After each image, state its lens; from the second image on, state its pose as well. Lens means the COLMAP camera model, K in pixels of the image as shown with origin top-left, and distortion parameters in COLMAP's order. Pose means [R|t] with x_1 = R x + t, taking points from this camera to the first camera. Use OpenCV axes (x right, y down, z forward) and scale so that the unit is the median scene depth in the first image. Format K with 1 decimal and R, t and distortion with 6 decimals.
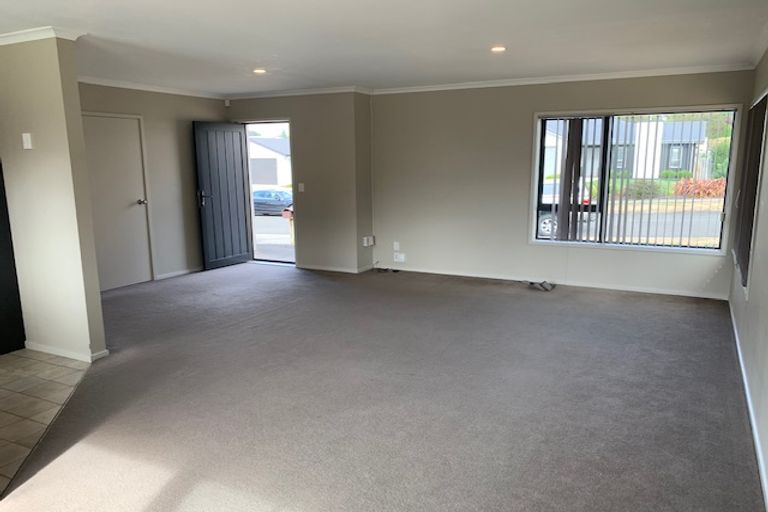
lens RADIAL K [[584.3, 0, 386.3], [0, 584.3, 290.0], [0, 0, 1]] dist [-0.001514, -0.001406]
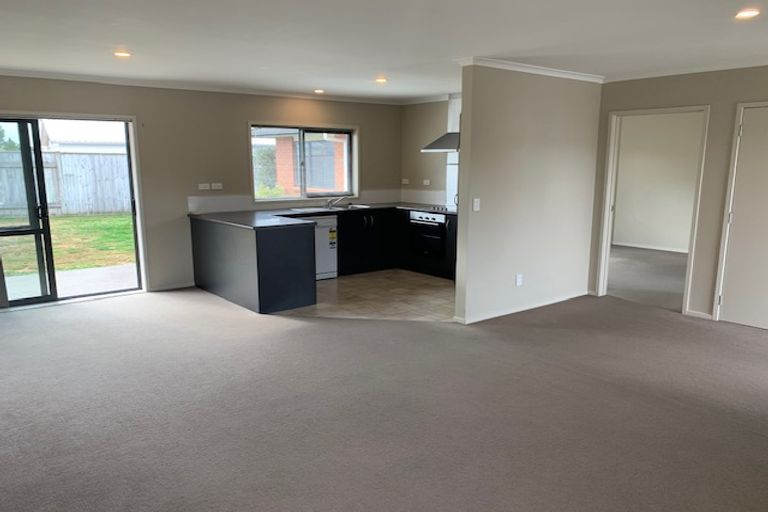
lens RADIAL K [[584.3, 0, 386.3], [0, 584.3, 290.0], [0, 0, 1]] dist [-0.001514, -0.001406]
pose [[-0.391988, 0.202120, -0.897493, 0.773471], [-0.204912, 0.931877, 0.299361, -0.333188], [0.896859, 0.301252, -0.323868, 1.453024]]
